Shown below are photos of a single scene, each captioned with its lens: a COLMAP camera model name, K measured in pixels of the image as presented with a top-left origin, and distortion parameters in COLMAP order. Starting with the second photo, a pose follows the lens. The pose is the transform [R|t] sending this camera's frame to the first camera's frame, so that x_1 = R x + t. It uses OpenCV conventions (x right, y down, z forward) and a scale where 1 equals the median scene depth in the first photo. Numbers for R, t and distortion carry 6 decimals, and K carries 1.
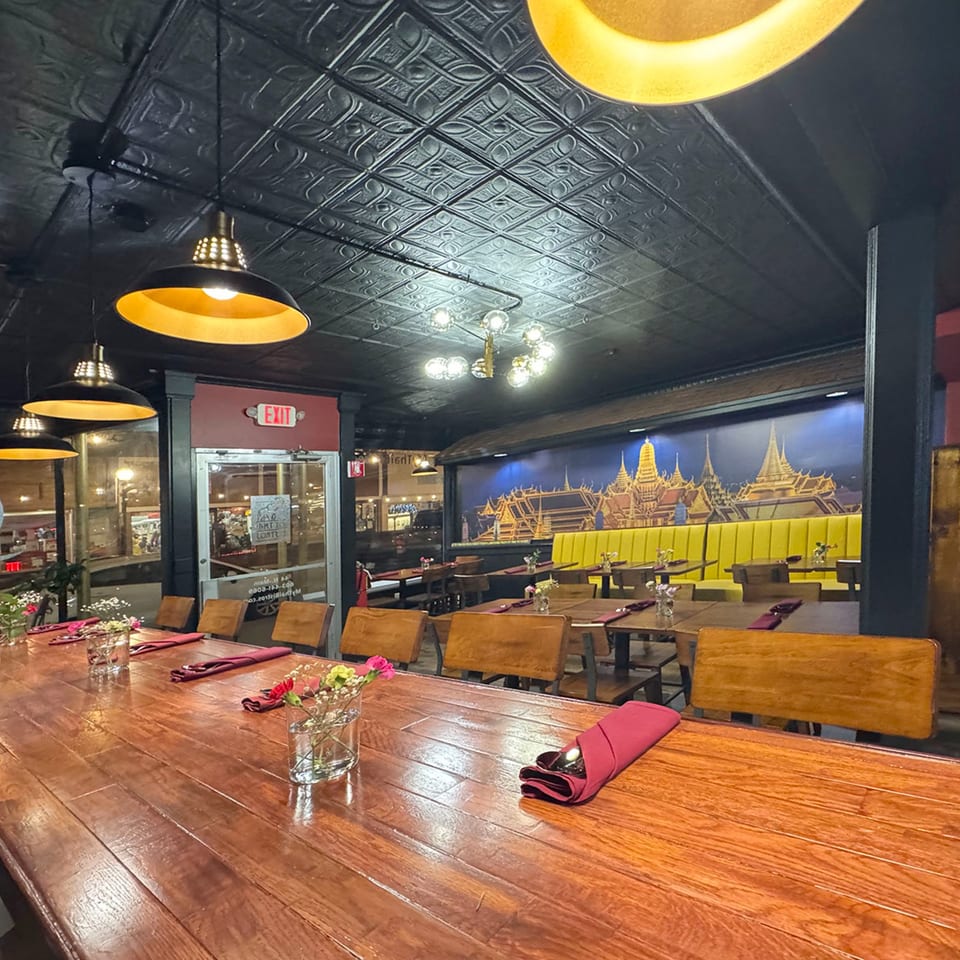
lens RADIAL K [[448.7, 0, 511.5], [0, 448.7, 503.4], [0, 0, 1]] dist [-0.000624, -0.001838]
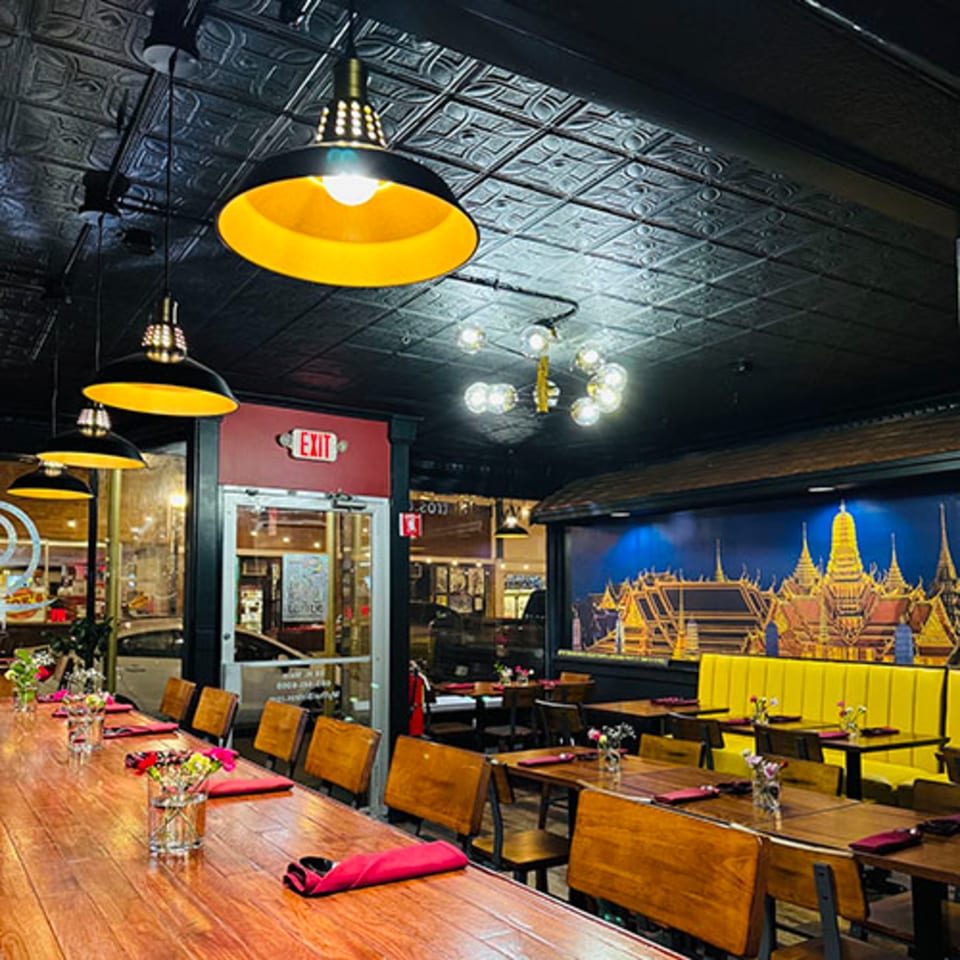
lens RADIAL K [[913.8, 0, 478.8], [0, 913.8, 542.4], [0, 0, 1]] dist [0.121584, -0.250375]
pose [[0.904216, 0.063915, -0.422265, 0.353902], [-0.072343, 0.997372, -0.003945, -0.054359], [0.420903, 0.034115, 0.906464, -0.224710]]
